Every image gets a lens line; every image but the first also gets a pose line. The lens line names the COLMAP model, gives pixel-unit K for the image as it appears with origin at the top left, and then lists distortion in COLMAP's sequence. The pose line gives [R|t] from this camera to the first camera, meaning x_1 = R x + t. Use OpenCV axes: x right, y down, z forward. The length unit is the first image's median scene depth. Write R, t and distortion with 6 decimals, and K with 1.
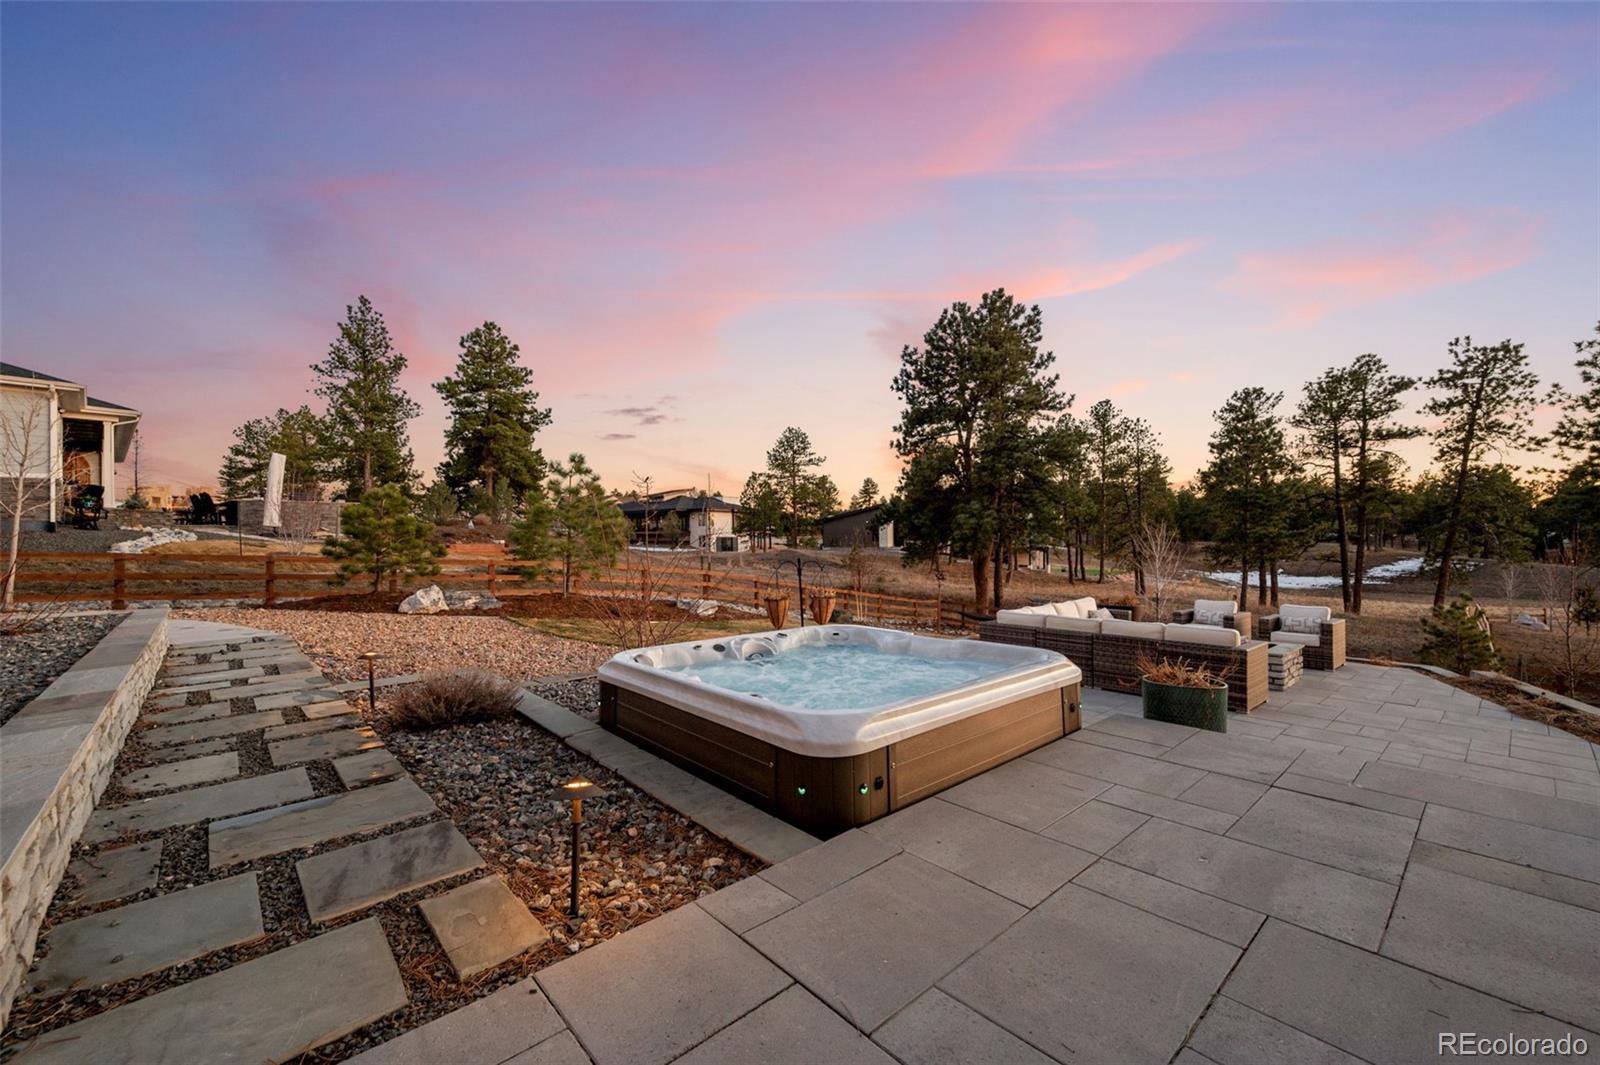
lens RADIAL K [[636.4, 0, 800.0], [0, 636.4, 532.5], [0, 0, 1]] dist [0.000981, 0.000200]
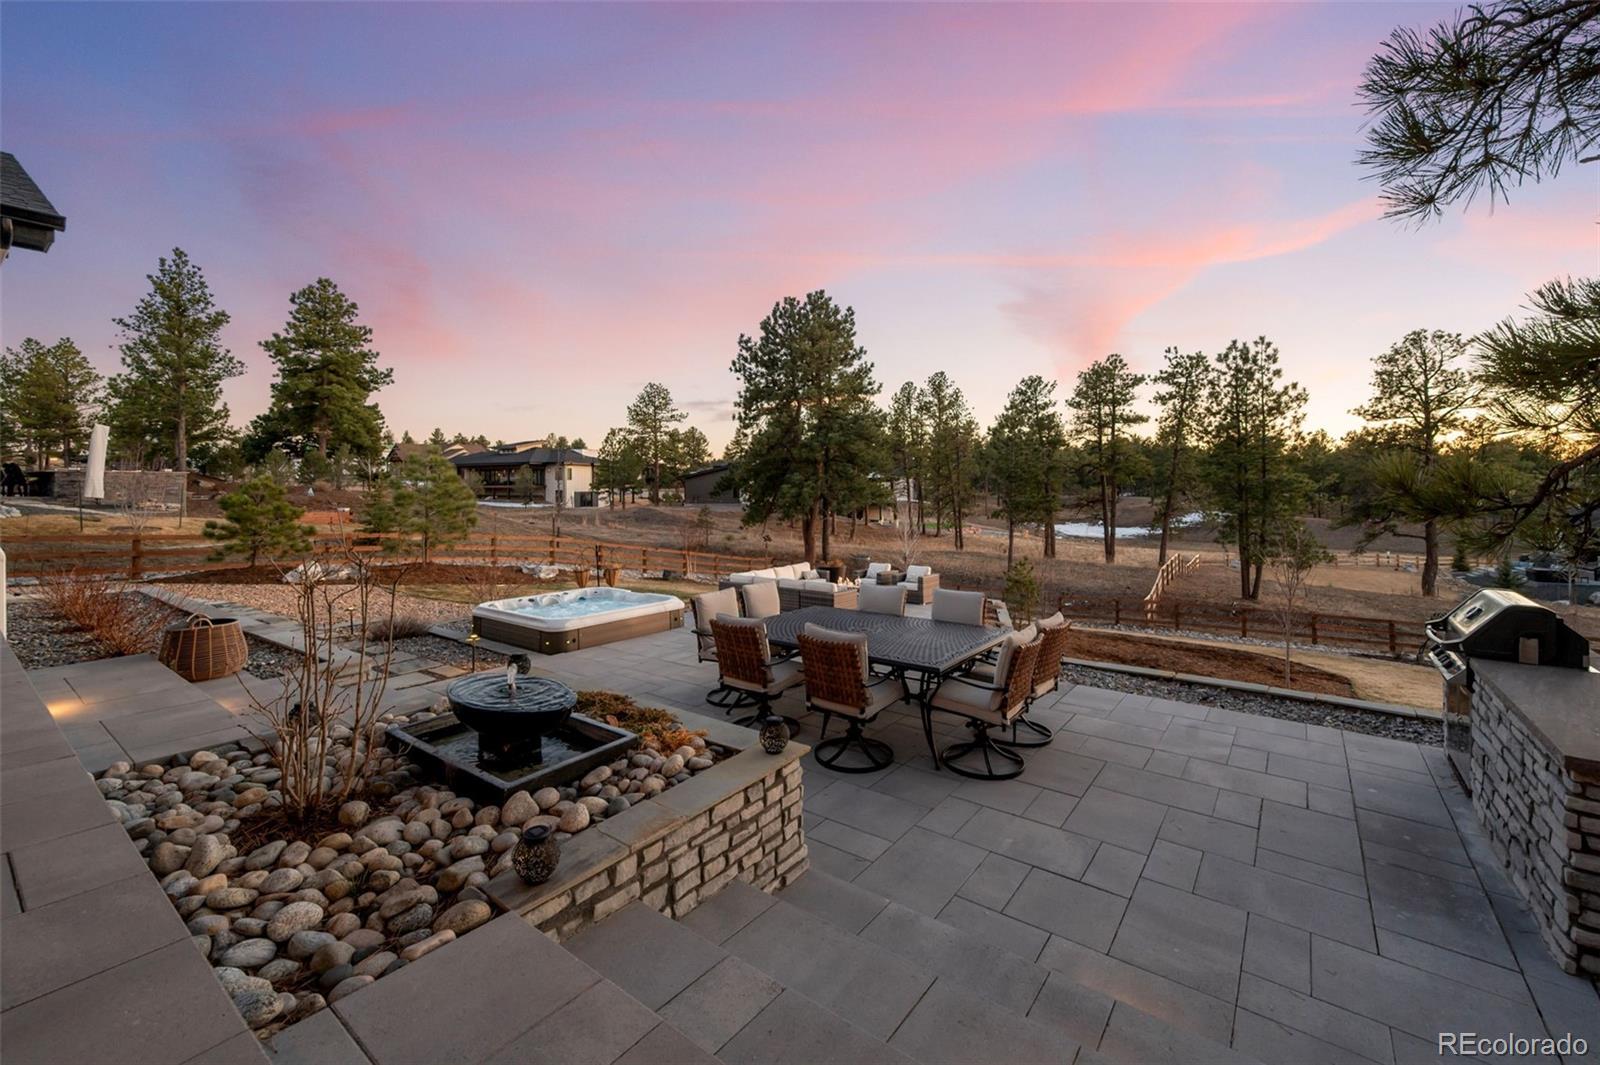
lens RADIAL K [[660.1, 0, 801.1], [0, 660.1, 485.1], [0, 0, 1]] dist [-0.000526, 0.000107]
pose [[0.980937, 0.003347, 0.194296, 0.041995], [-0.003929, 0.999989, 0.002608, -0.027384], [-0.194285, -0.003322, 0.980939, -0.171720]]
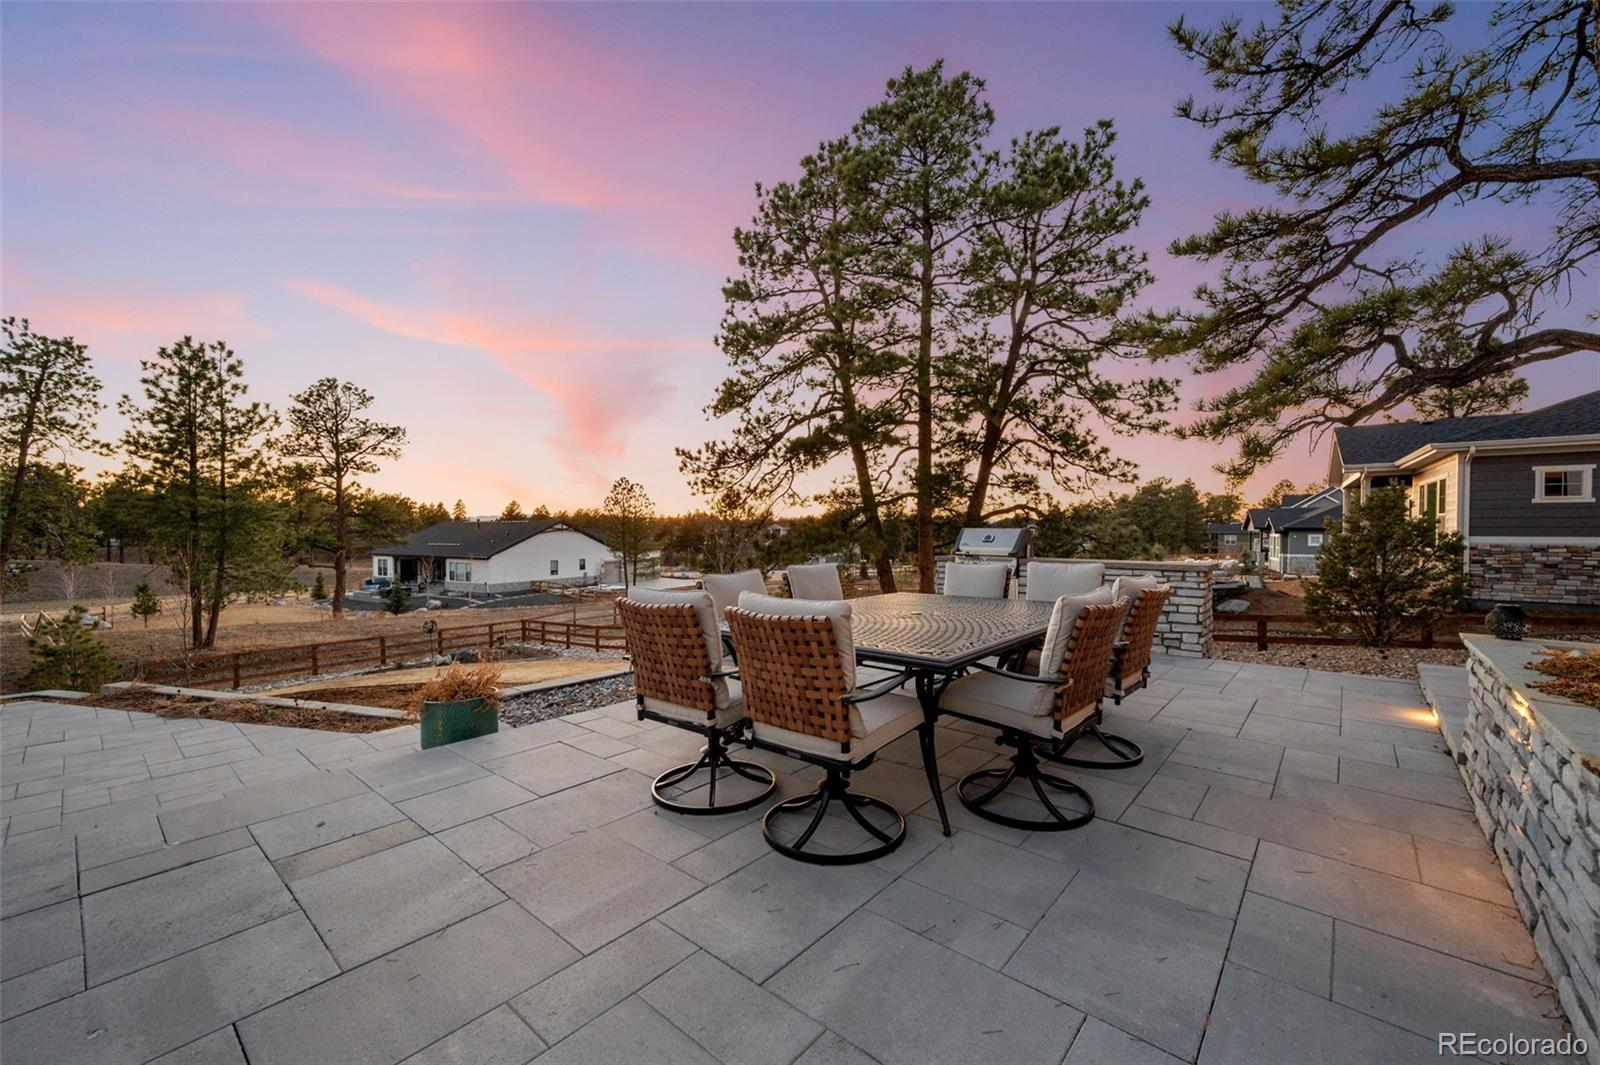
lens RADIAL K [[637.7, 0, 805.2], [0, 637.7, 526.9], [0, 0, 1]] dist [-0.000588, -0.000069]
pose [[-0.144138, 0.007236, 0.989531, -0.017546], [-0.002847, 0.999966, -0.007727, -0.005780], [-0.989553, -0.003931, -0.144113, 0.022726]]
